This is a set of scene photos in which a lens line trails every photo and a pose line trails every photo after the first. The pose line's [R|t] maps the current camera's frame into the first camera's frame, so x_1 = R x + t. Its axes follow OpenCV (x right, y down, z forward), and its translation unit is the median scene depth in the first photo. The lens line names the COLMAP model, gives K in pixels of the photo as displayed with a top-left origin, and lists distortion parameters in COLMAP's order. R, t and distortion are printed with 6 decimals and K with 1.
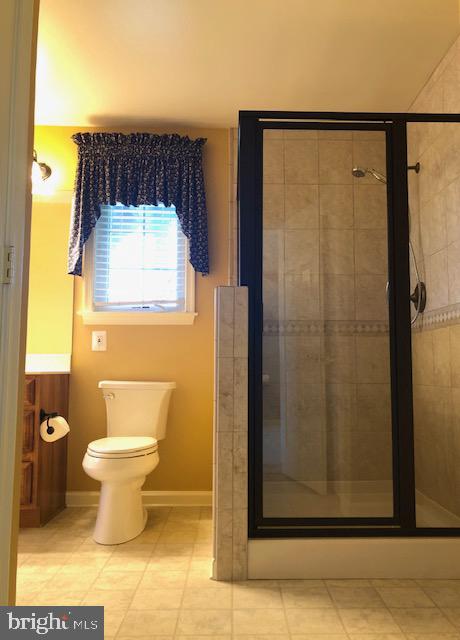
lens RADIAL K [[490.6, 0, 230.0], [0, 490.6, 320.0], [0, 0, 1]] dist [0.005162, -0.006270]
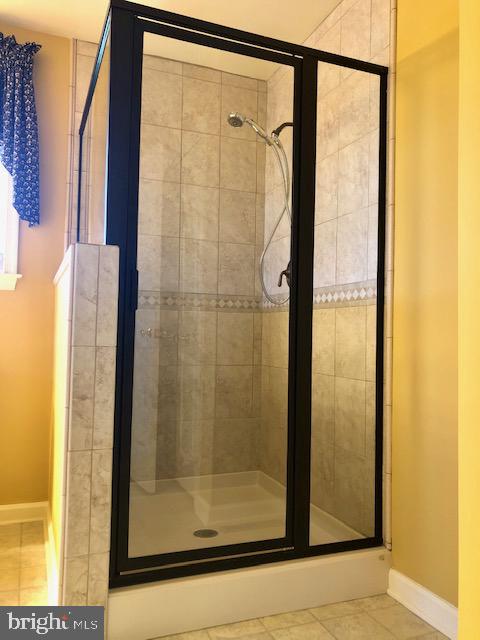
lens RADIAL K [[520.3, 0, 238.7], [0, 520.3, 316.0], [0, 0, 1]] dist [0.008799, -0.013009]
pose [[0.935384, 0.029629, 0.352390, -0.050288], [-0.050615, 0.997441, 0.050489, -0.011766], [-0.349992, -0.065063, 0.934490, 0.170943]]
